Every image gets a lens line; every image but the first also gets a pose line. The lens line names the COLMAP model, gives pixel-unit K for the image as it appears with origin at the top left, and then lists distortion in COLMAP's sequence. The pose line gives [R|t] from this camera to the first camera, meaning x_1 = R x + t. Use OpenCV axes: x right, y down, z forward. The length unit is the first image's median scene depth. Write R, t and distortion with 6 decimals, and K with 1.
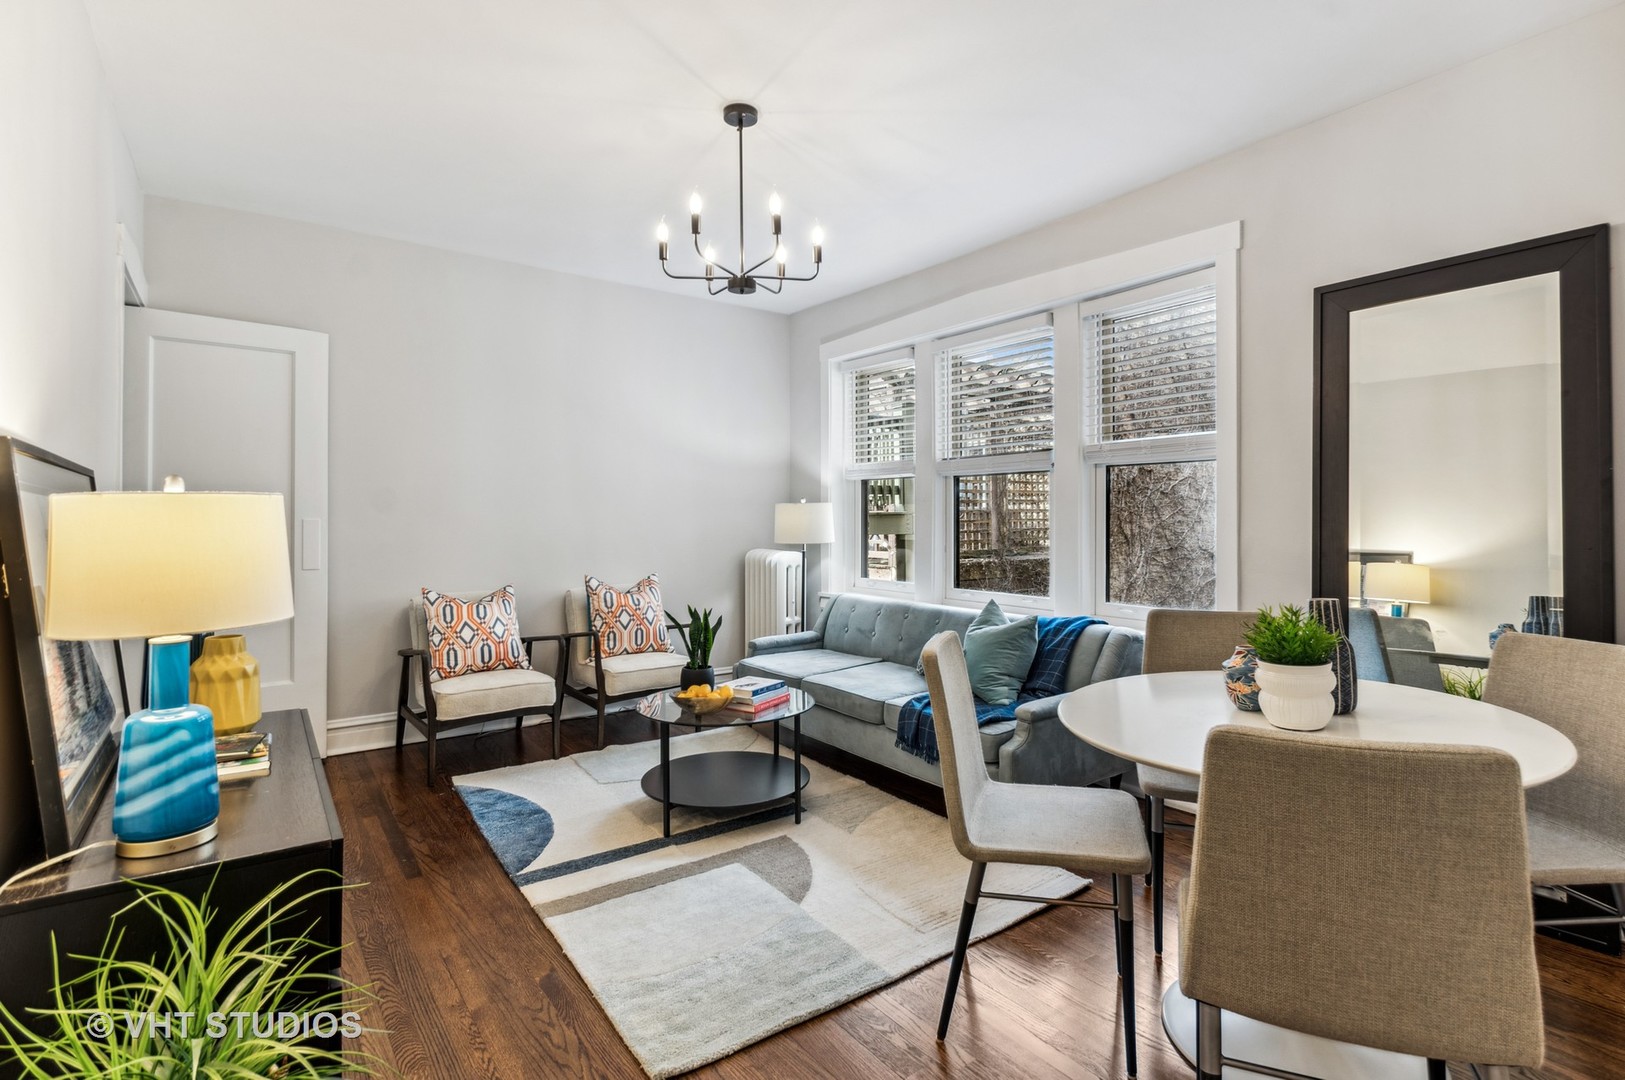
lens RADIAL K [[768.2, 0, 820.0], [0, 768.2, 523.7], [0, 0, 1]] dist [0.014426, -0.005460]
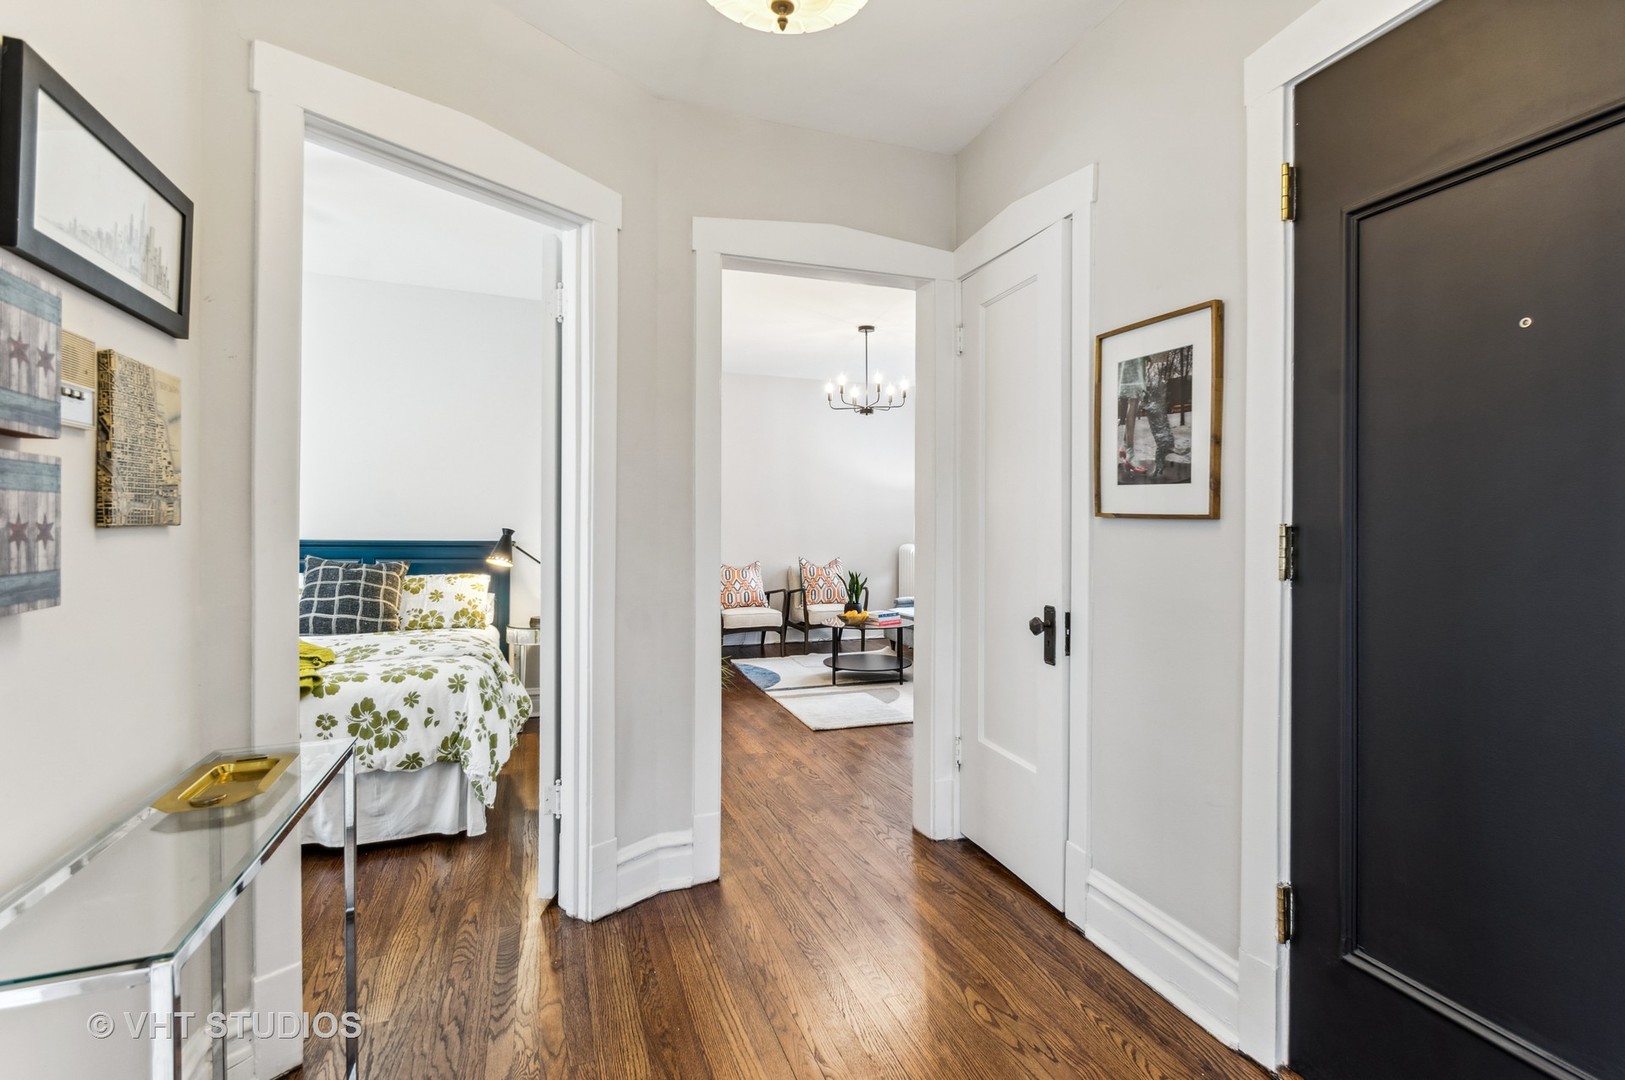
lens RADIAL K [[768.2, 0, 815.2], [0, 768.2, 529.2], [0, 0, 1]] dist [0.014426, -0.005460]
pose [[0.956436, 0.004270, -0.291912, 0.248492], [-0.004211, 0.999991, 0.000830, 0.003568], [0.291912, 0.000435, 0.956445, -0.681062]]
